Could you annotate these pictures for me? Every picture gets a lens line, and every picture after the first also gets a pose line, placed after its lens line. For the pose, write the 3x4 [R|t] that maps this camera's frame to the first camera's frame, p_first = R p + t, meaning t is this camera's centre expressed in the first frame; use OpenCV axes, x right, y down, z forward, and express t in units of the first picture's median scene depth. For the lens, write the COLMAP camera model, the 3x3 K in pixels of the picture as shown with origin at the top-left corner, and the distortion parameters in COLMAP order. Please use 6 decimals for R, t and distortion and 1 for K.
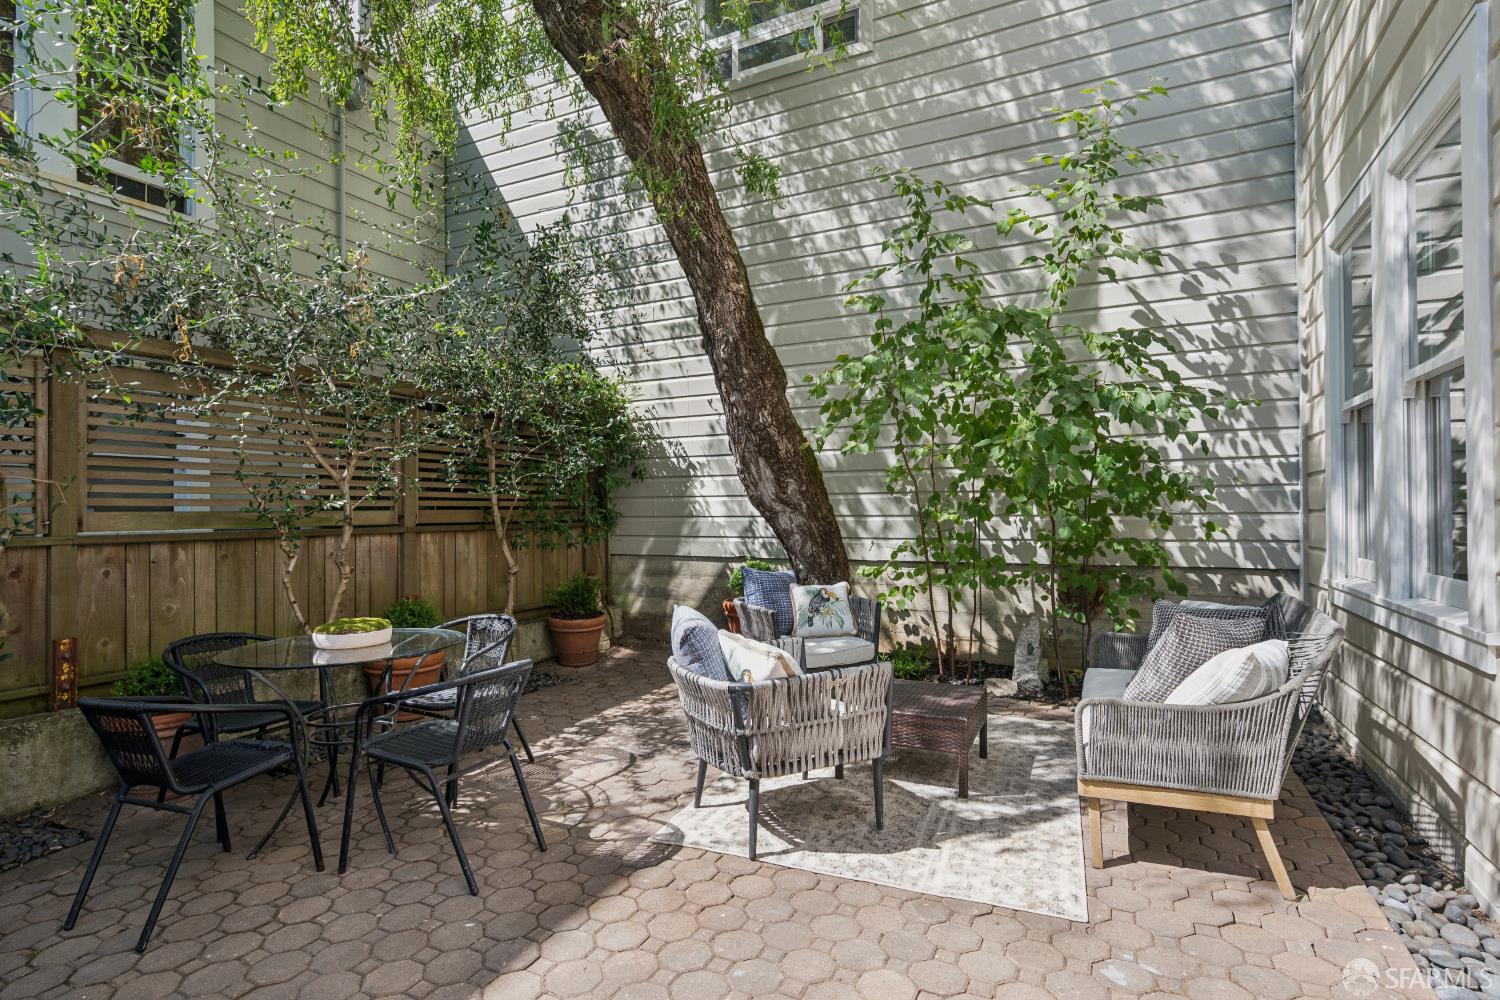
lens RADIAL K [[775.8, 0, 750.0], [0, 775.8, 500.0], [0, 0, 1]] dist [-0.001050, -0.000239]
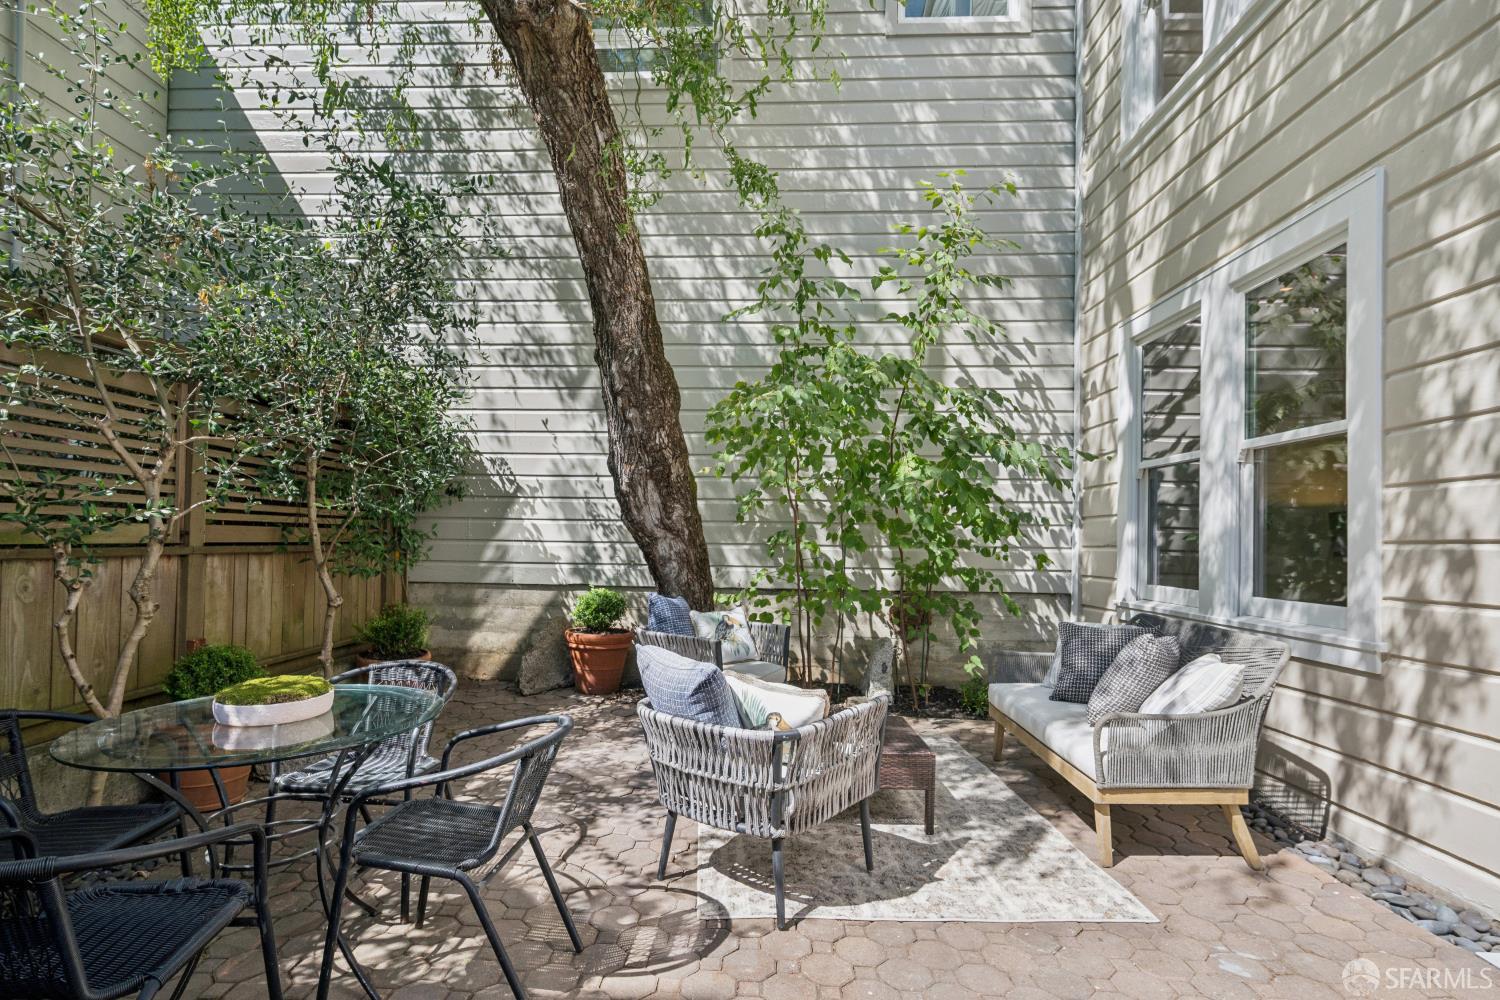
lens RADIAL K [[724.1, 0, 743.6], [0, 724.1, 526.7], [0, 0, 1]] dist [0.000053, -0.000129]
pose [[0.911370, 0.029033, 0.410562, -0.298220], [-0.027312, 0.999576, -0.010059, 0.009330], [-0.410680, -0.002046, 0.911777, 0.177912]]
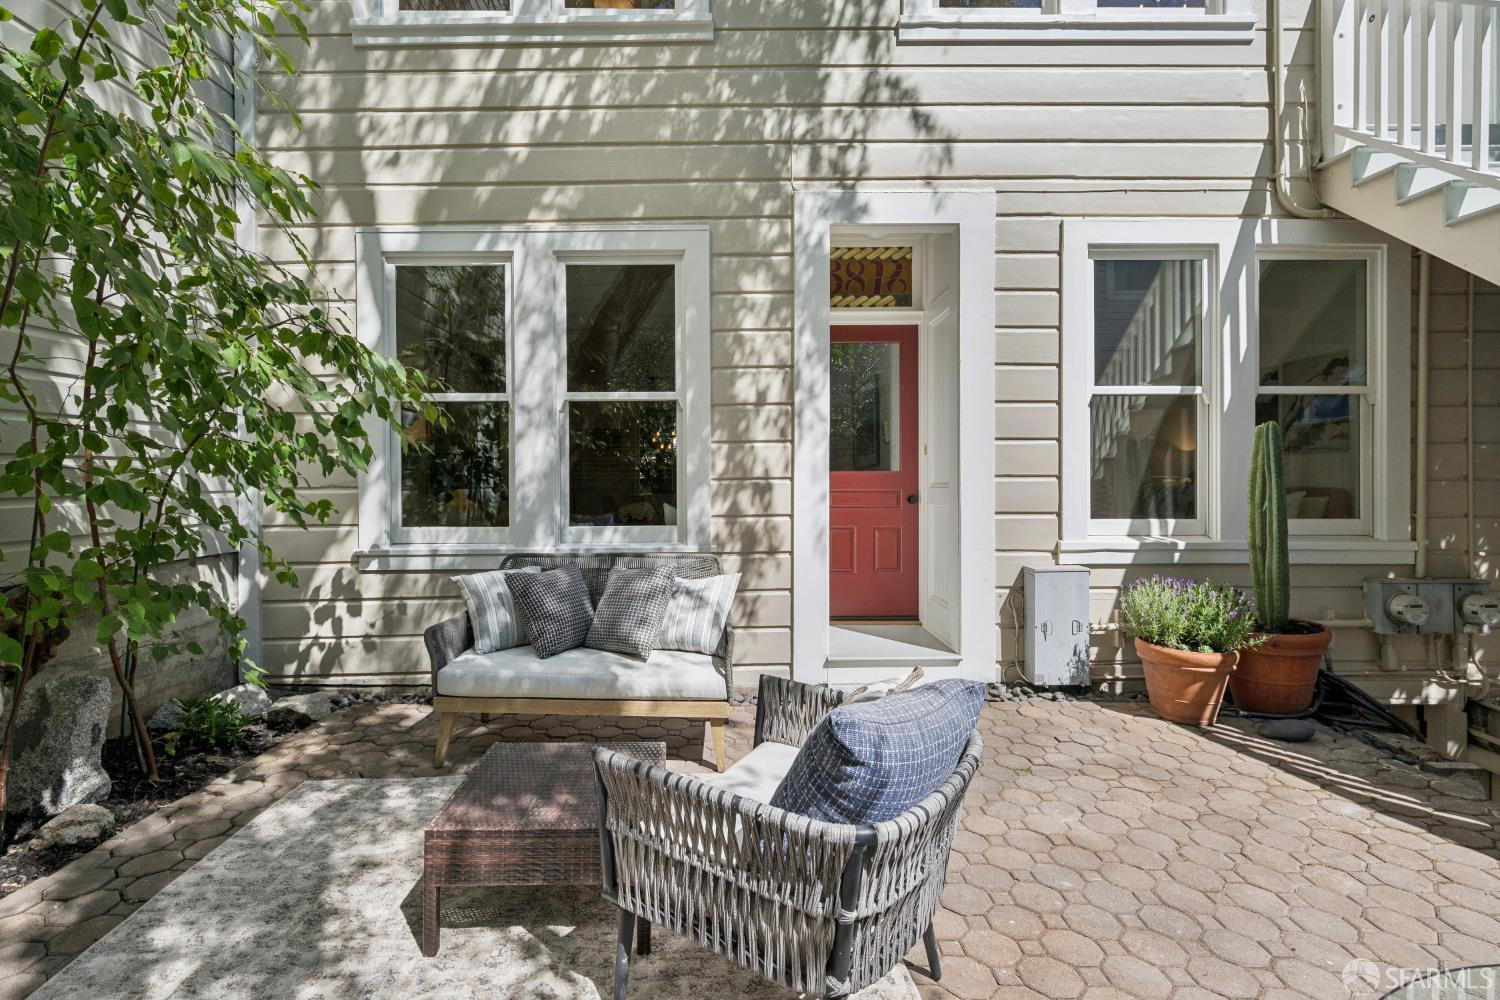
lens RADIAL K [[684.5, 0, 744.1], [0, 684.5, 485.7], [0, 0, 1]] dist [0.000634, 0.000307]
pose [[-0.443489, -0.004012, 0.896271, -0.369333], [0.000962, 0.999987, 0.004952, 0.006707], [-0.896279, 0.003058, -0.443479, 0.973972]]
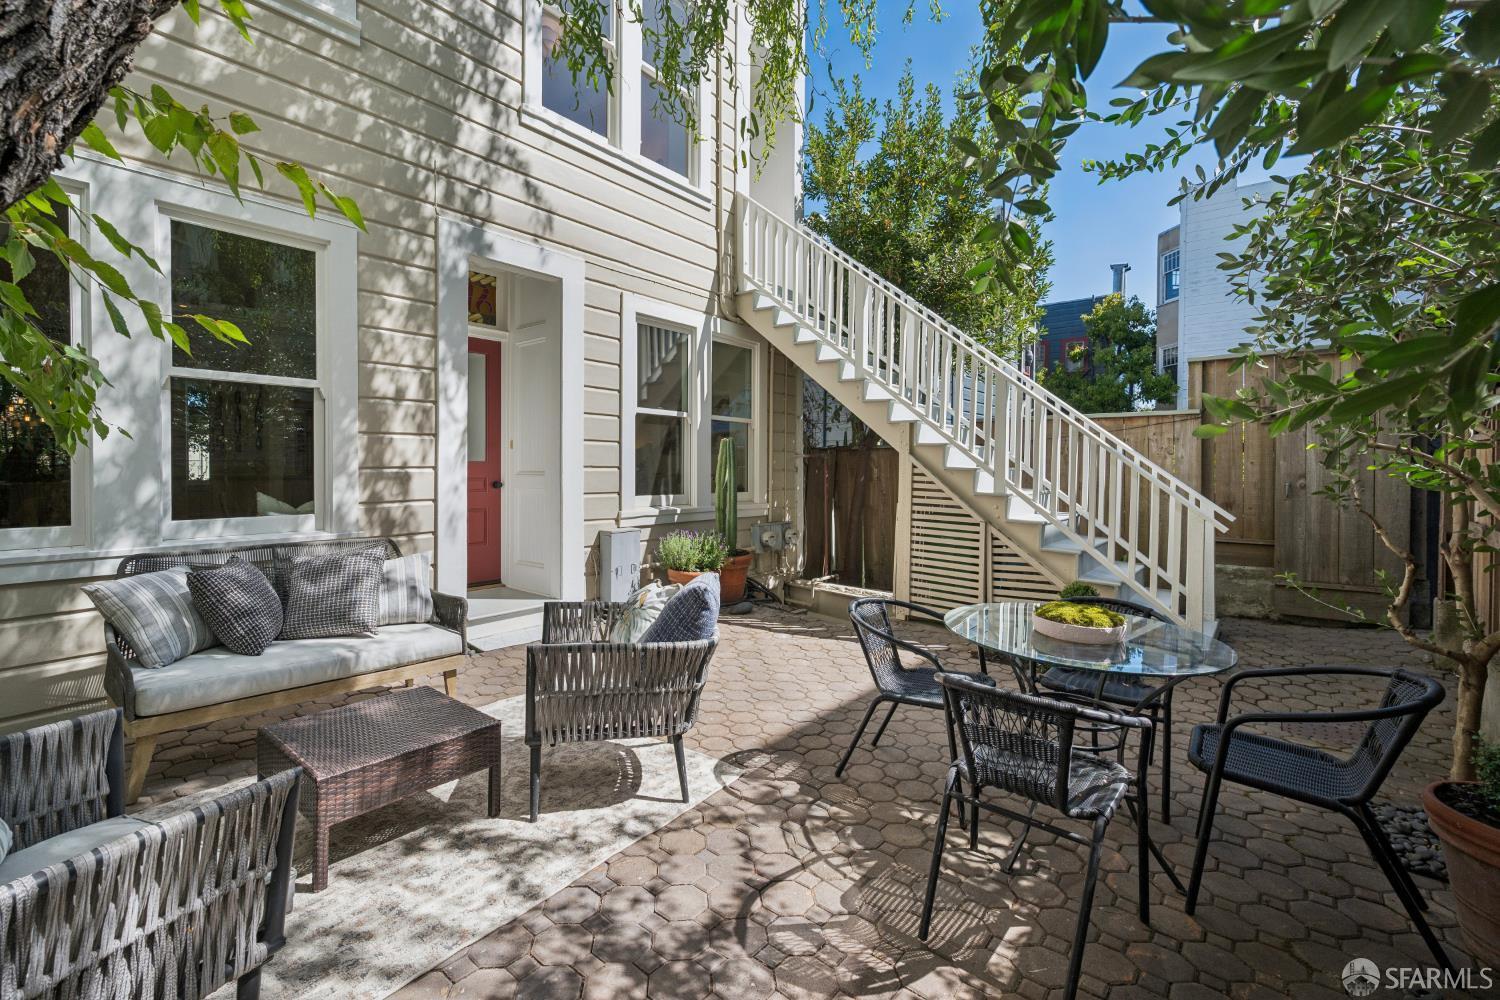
lens RADIAL K [[627.3, 0, 710.8], [0, 627.3, 481.0], [0, 0, 1]] dist [0.000519, 0.000190]
pose [[-0.960975, -0.008049, 0.276520, -0.236154], [-0.003514, 0.999851, 0.016893, 0.003889], [-0.276614, 0.015262, -0.960860, 1.348943]]
